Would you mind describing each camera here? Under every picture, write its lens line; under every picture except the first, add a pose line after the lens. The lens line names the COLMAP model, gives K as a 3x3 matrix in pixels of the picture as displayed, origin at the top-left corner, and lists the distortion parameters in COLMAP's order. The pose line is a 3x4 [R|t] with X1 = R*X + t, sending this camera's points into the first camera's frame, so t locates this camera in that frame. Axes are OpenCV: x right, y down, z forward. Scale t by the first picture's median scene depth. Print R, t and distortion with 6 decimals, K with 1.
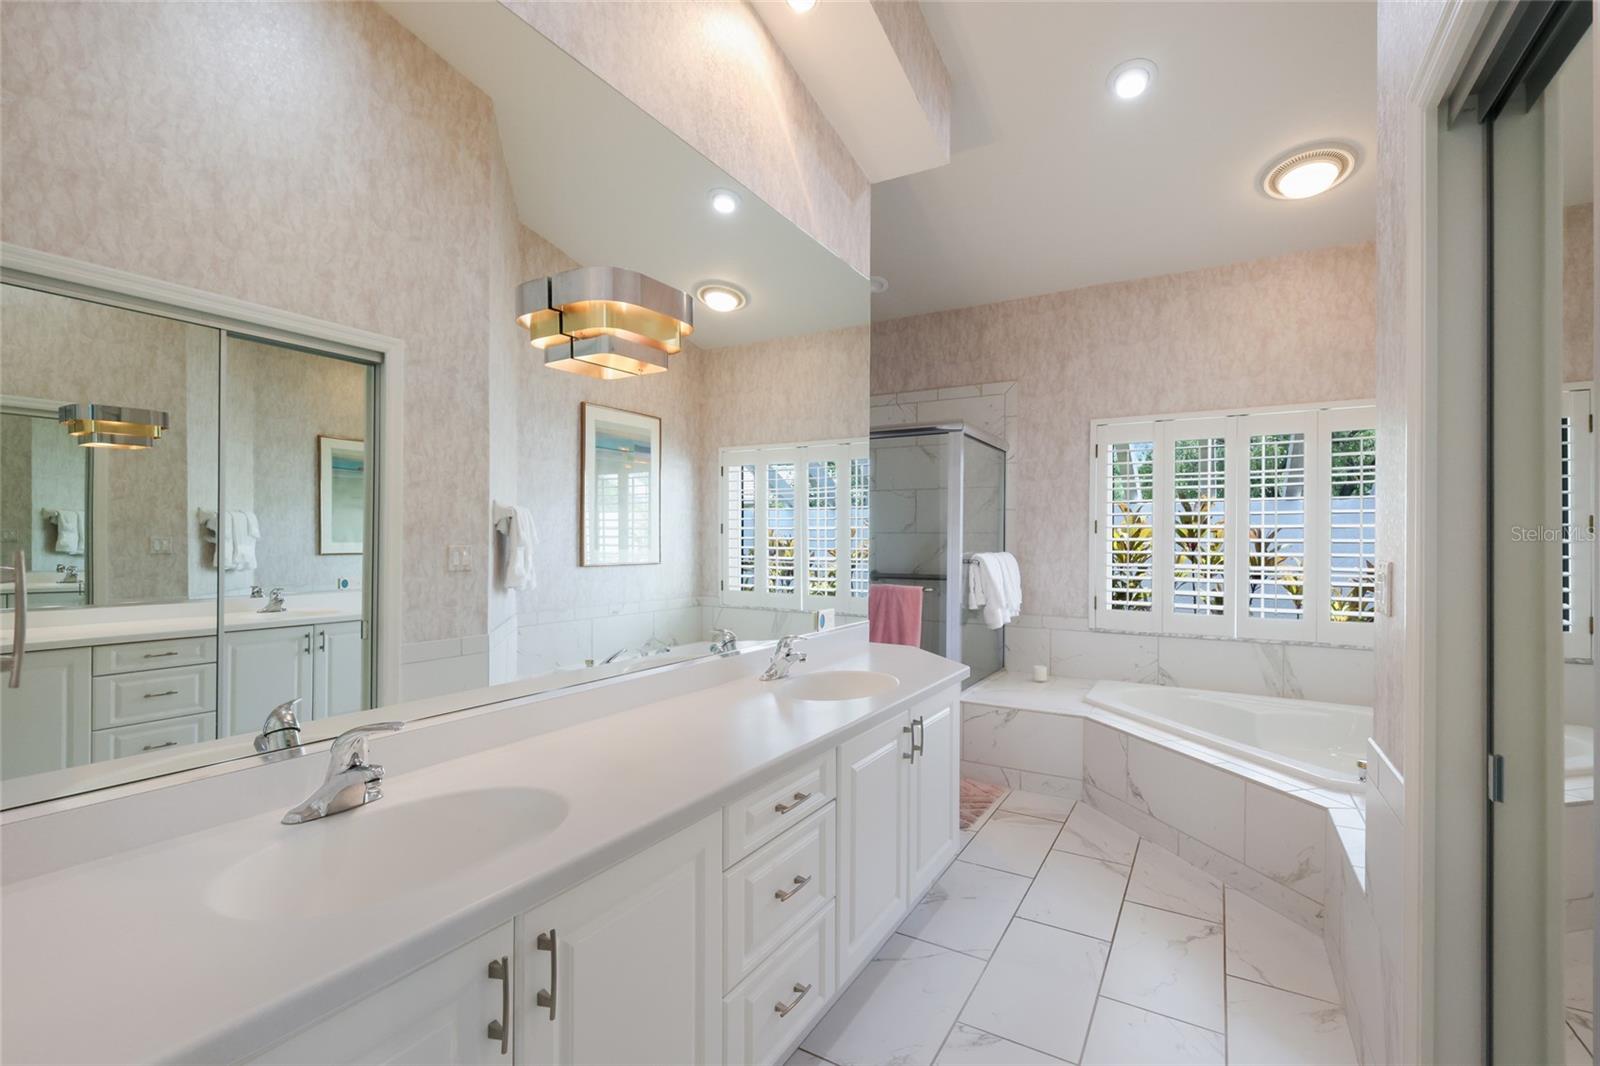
lens RADIAL K [[700.8, 0, 804.0], [0, 700.8, 540.2], [0, 0, 1]] dist [0.000258, 0.000117]
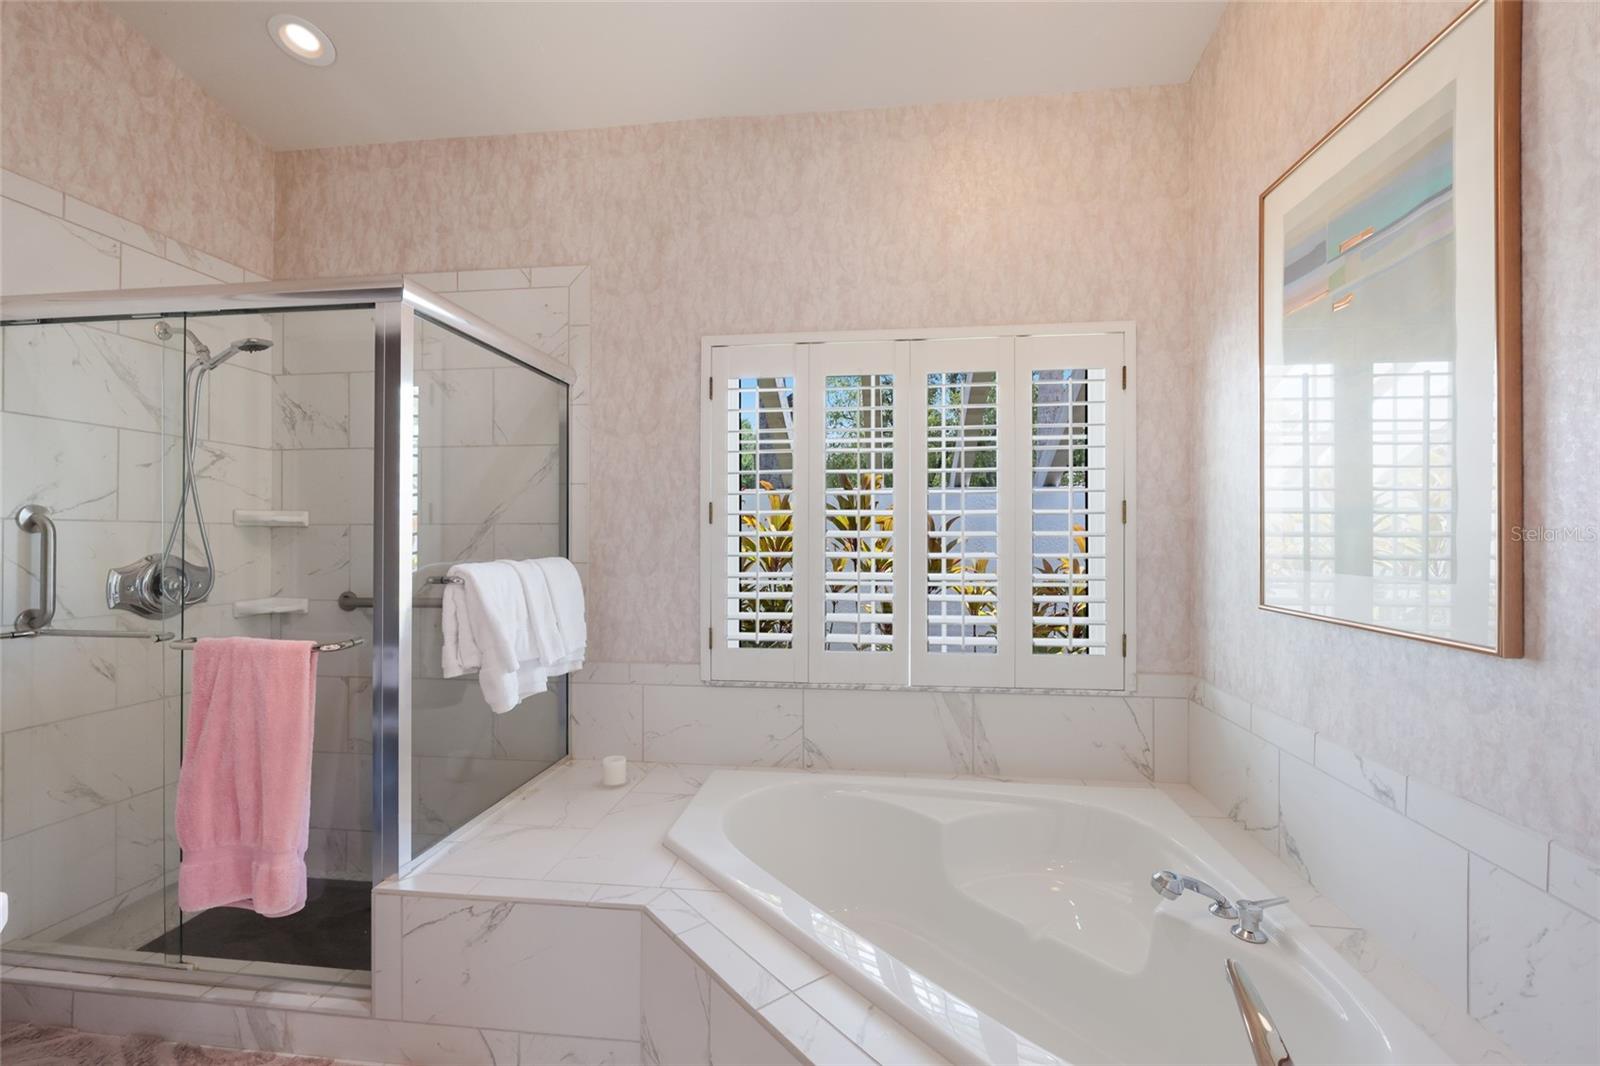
lens RADIAL K [[700.8, 0, 804.0], [0, 700.8, 540.2], [0, 0, 1]] dist [0.000258, 0.000117]
pose [[0.913836, -0.008486, 0.405994, 0.256301], [0.006514, 0.999959, 0.006237, 0.001089], [-0.406031, -0.003055, 0.913854, 0.433936]]
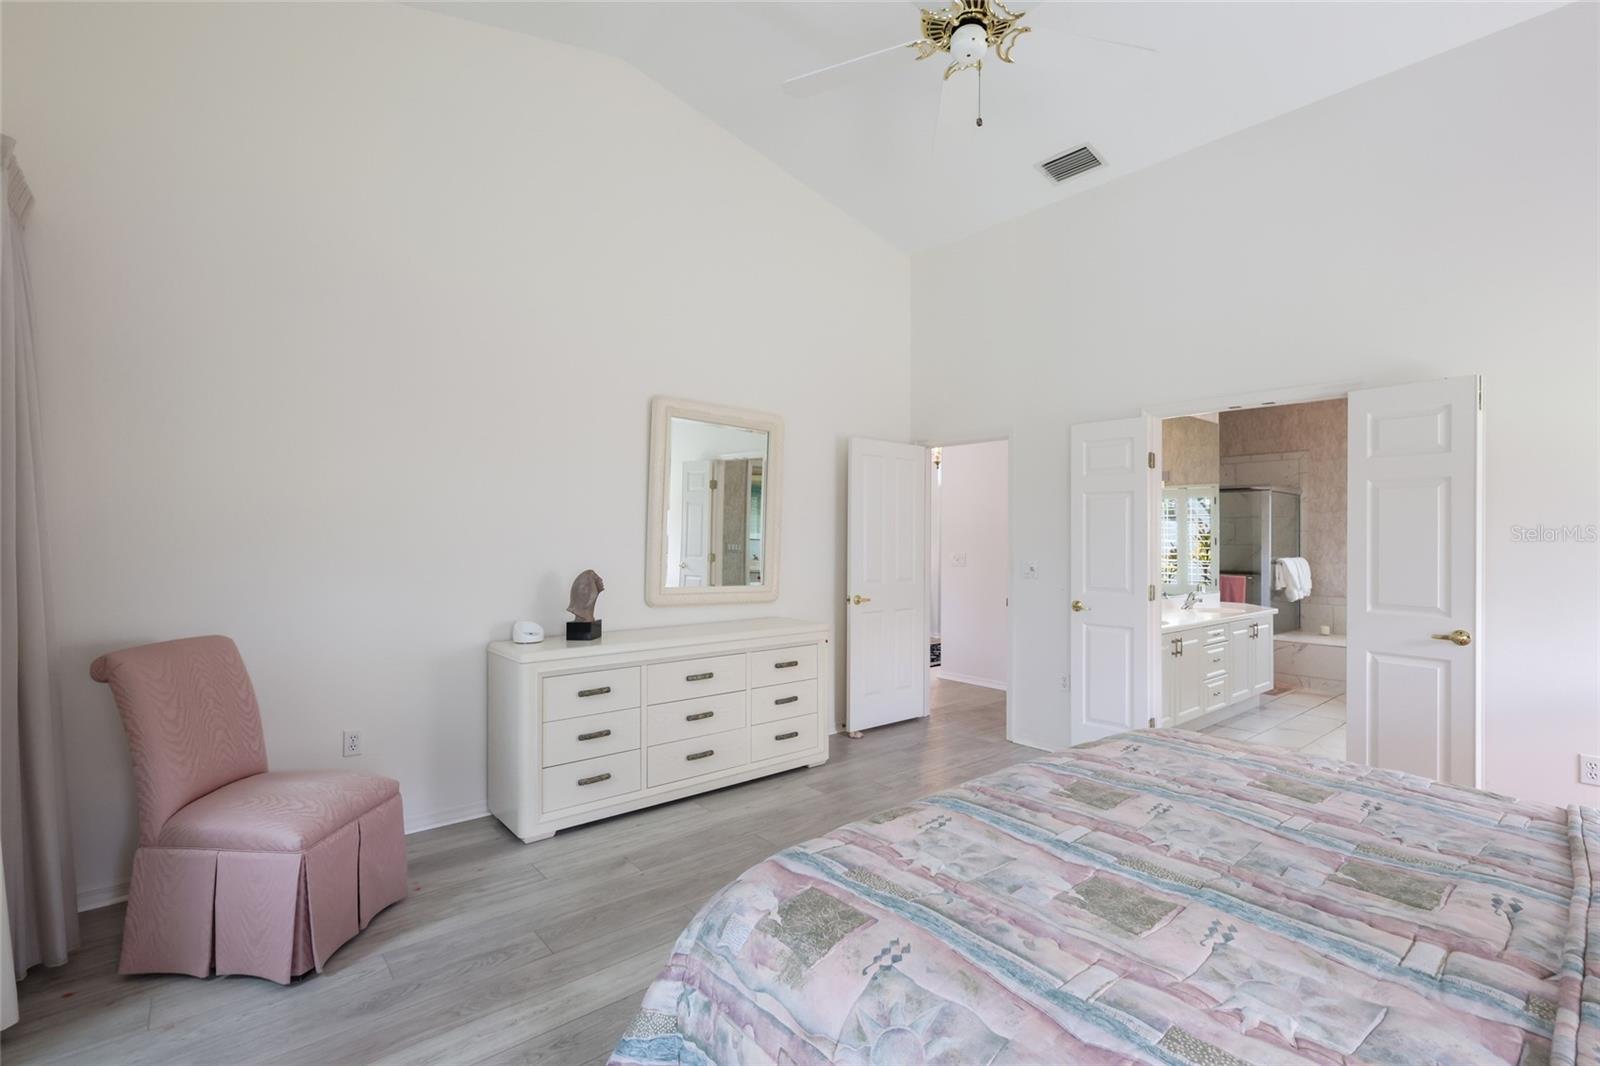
lens RADIAL K [[711.1, 0, 815.8], [0, 711.1, 519.9], [0, 0, 1]] dist [-0.001225, -0.000182]
pose [[0.943704, -0.006341, -0.330730, -0.254567], [-0.000537, 0.999786, -0.020700, -0.038240], [0.330790, 0.019712, 0.943498, -1.036693]]
